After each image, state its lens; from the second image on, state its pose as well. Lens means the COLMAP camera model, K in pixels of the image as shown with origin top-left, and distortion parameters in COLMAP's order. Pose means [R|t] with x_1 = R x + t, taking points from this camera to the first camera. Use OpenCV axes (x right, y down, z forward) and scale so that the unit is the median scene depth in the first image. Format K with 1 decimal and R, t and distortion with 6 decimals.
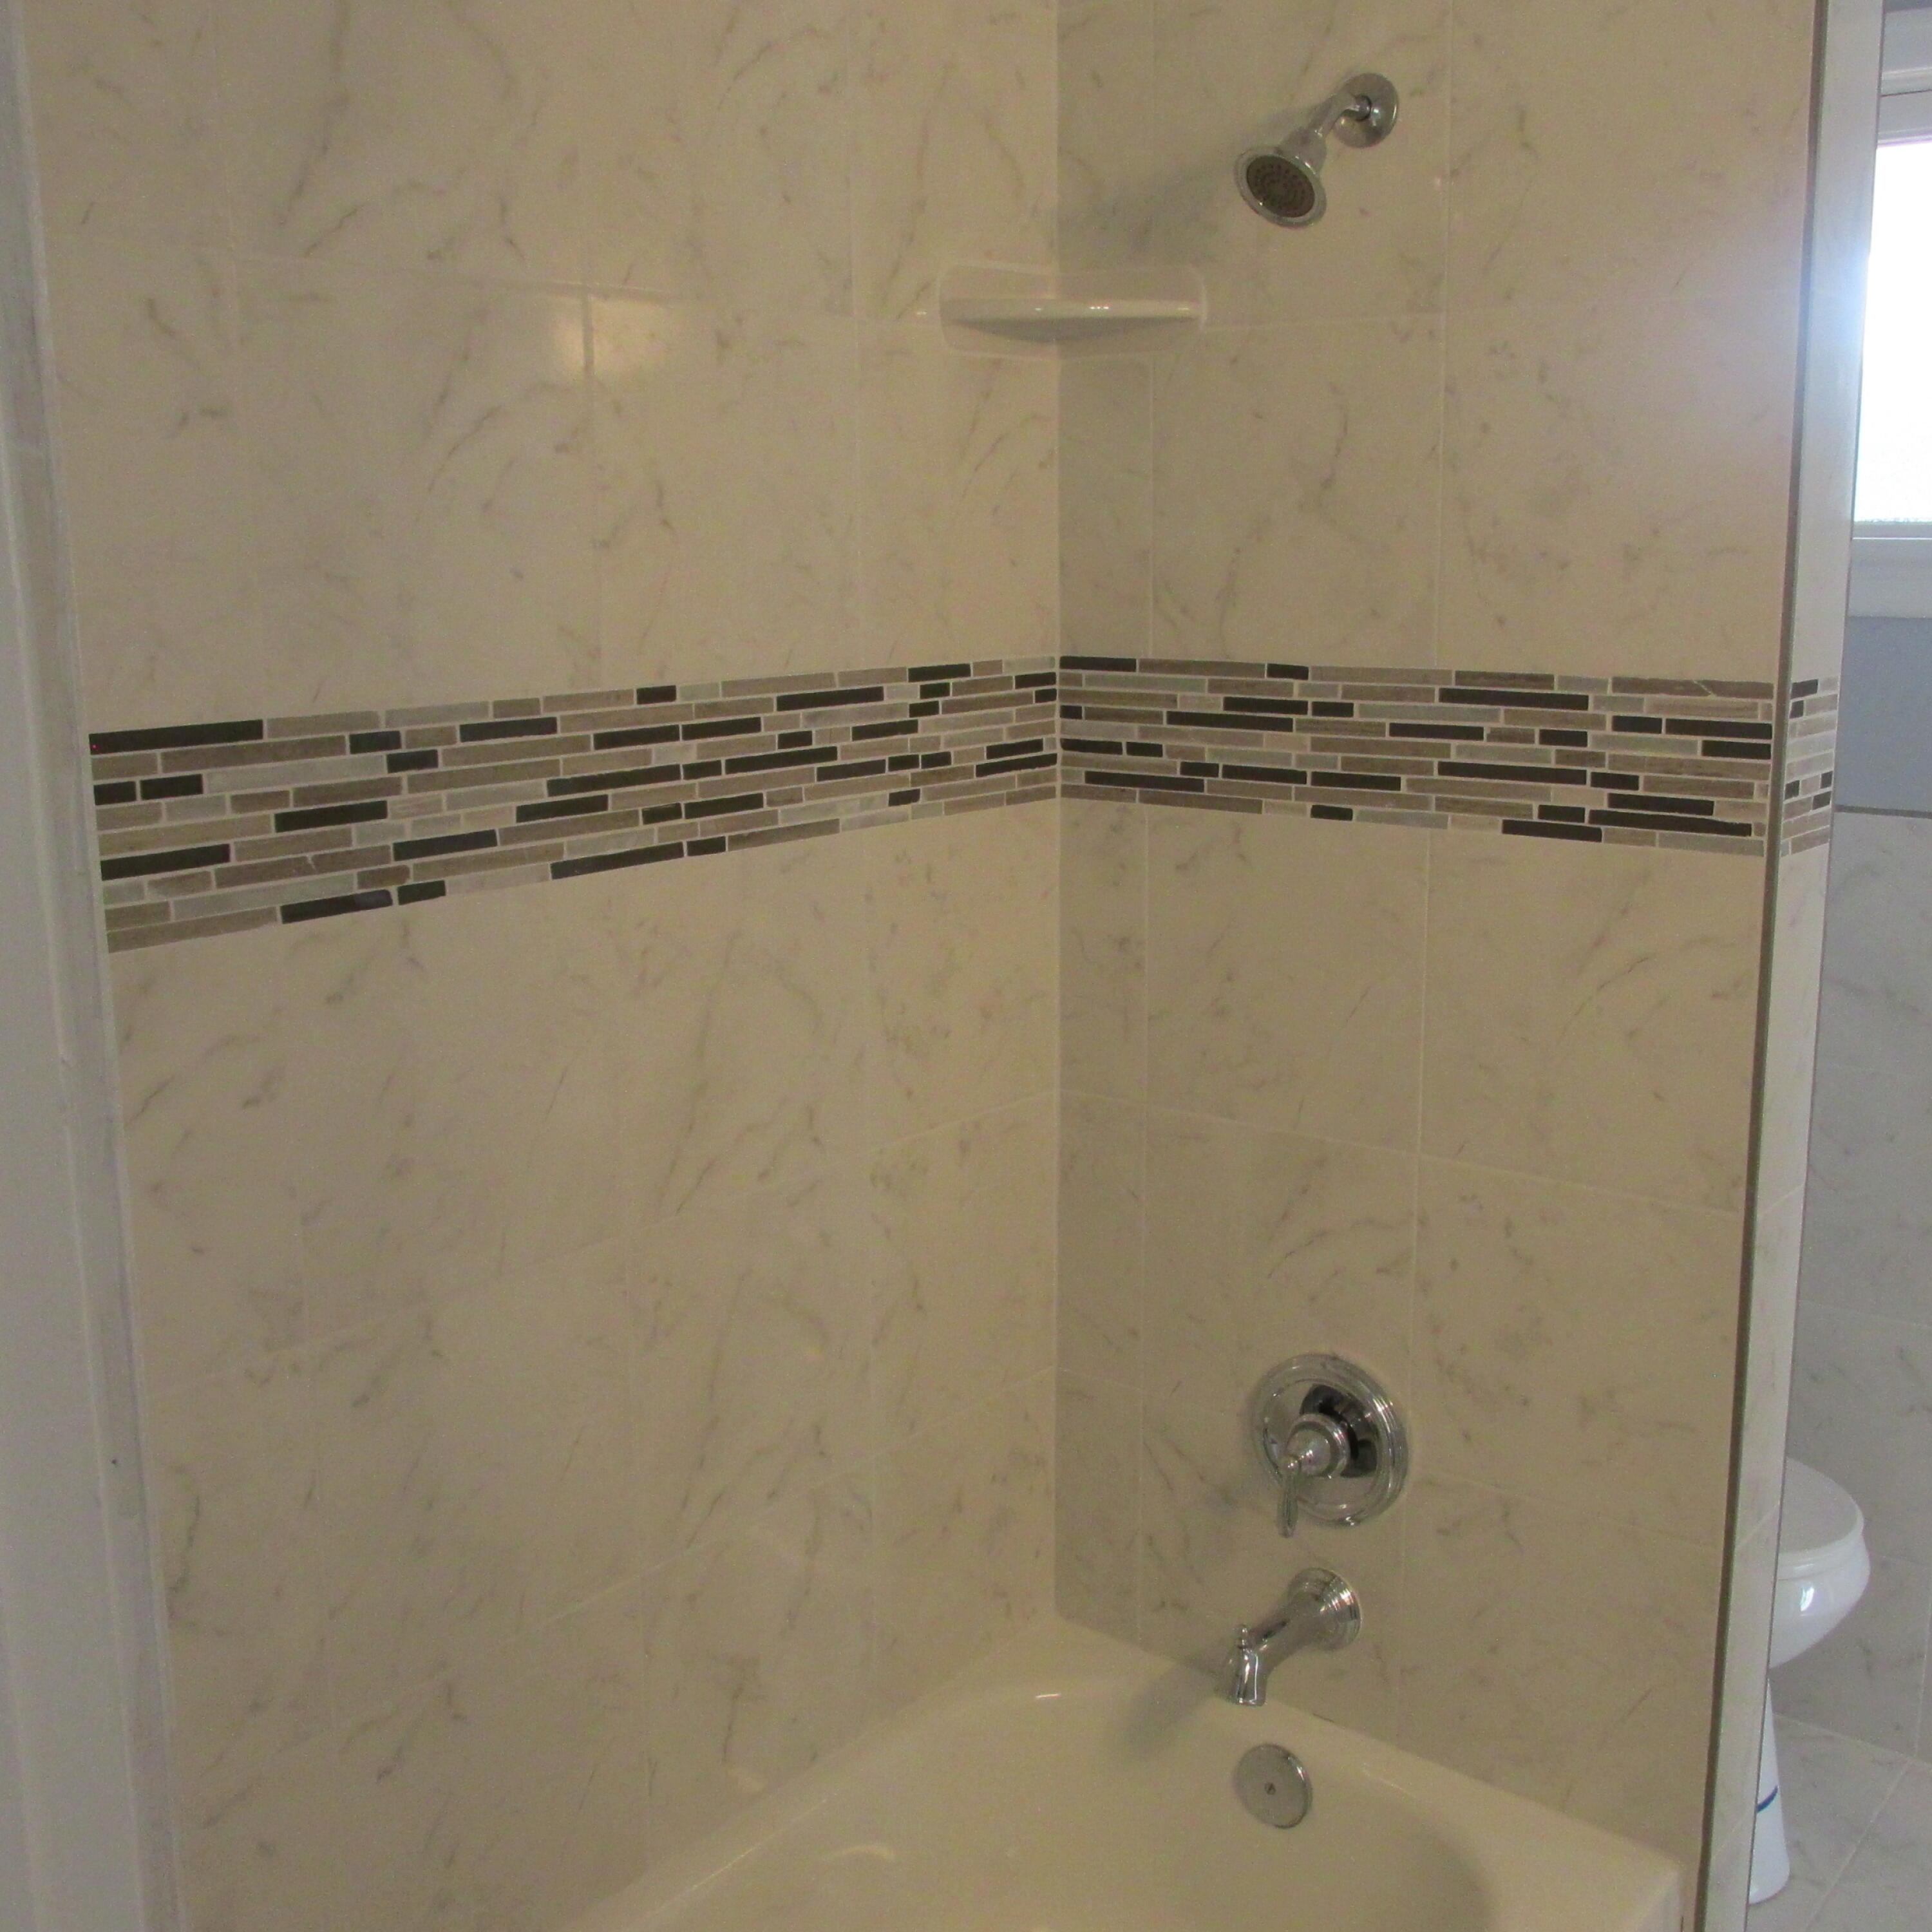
lens RADIAL K [[2173.5, 0, 965.2], [0, 2173.5, 974.1], [0, 0, 1]] dist [-0.018367, 0.000000]
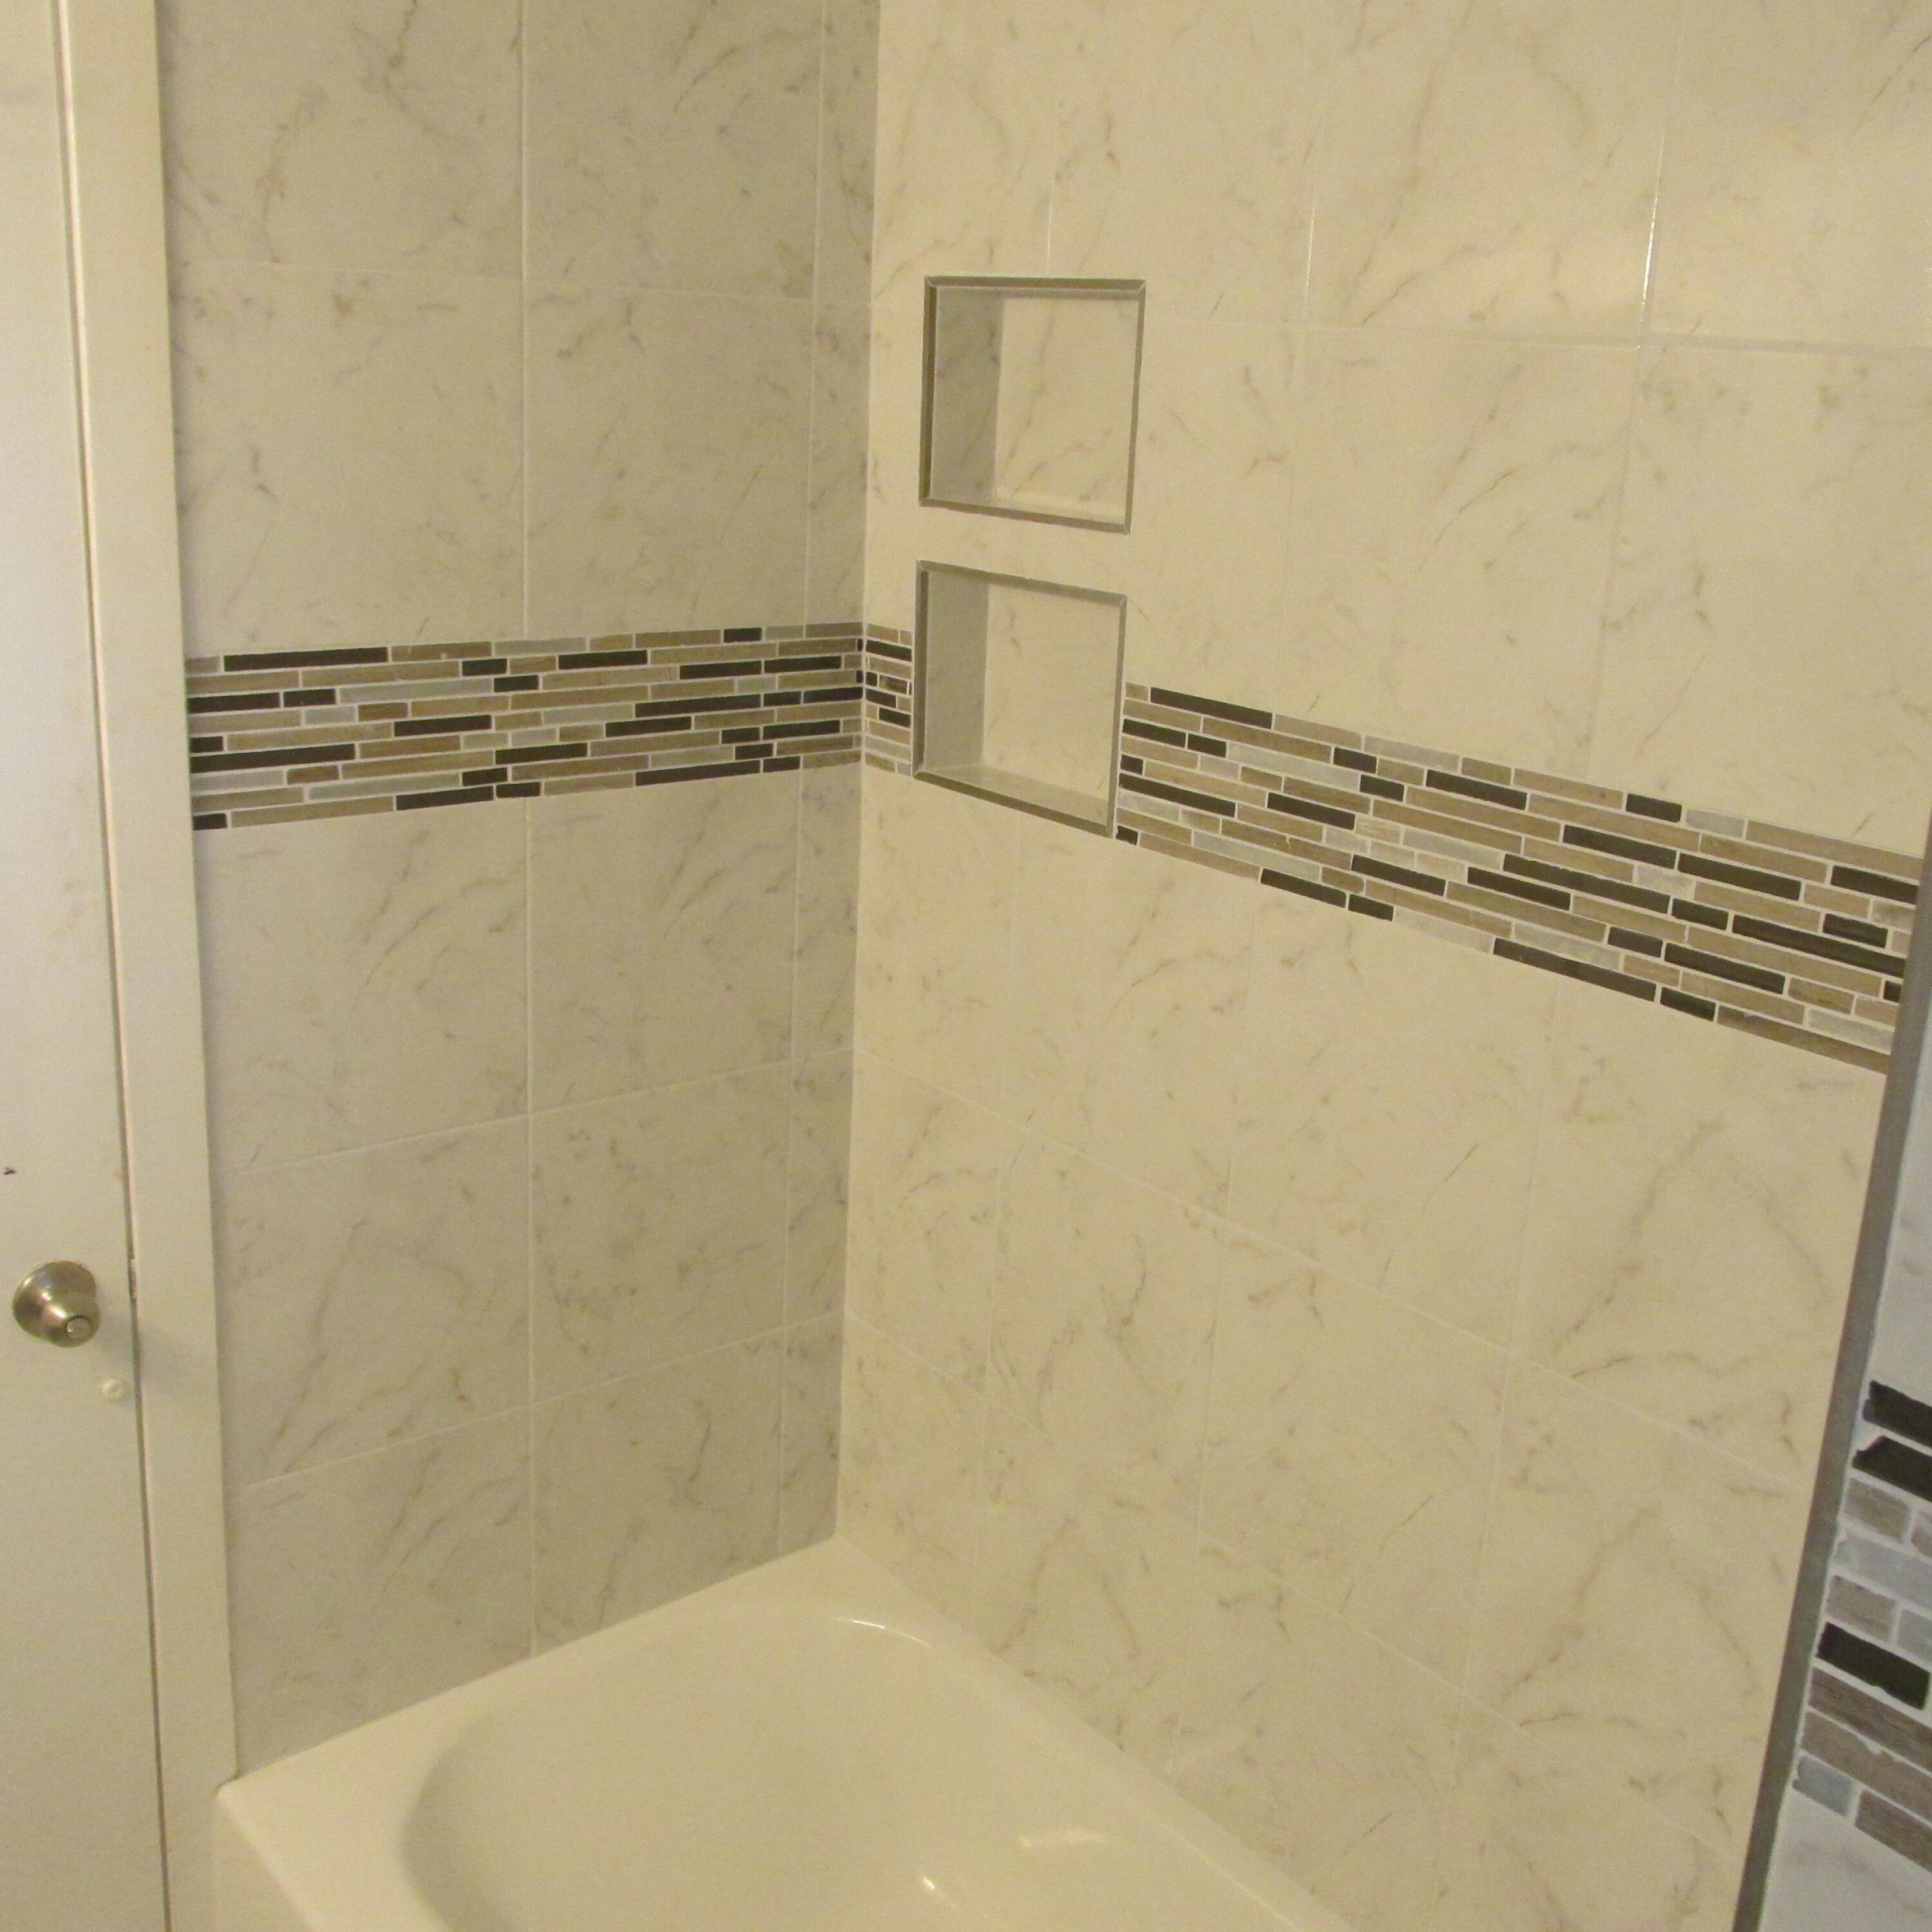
lens RADIAL K [[2173.5, 0, 964.9], [0, 2173.5, 957.4], [0, 0, 1]] dist [-0.018367, 0.000000]
pose [[-0.214547, 0.269866, -0.938692, 0.800581], [-0.240406, 0.916913, 0.318552, -0.305985], [0.946665, 0.294012, -0.131843, 0.944732]]
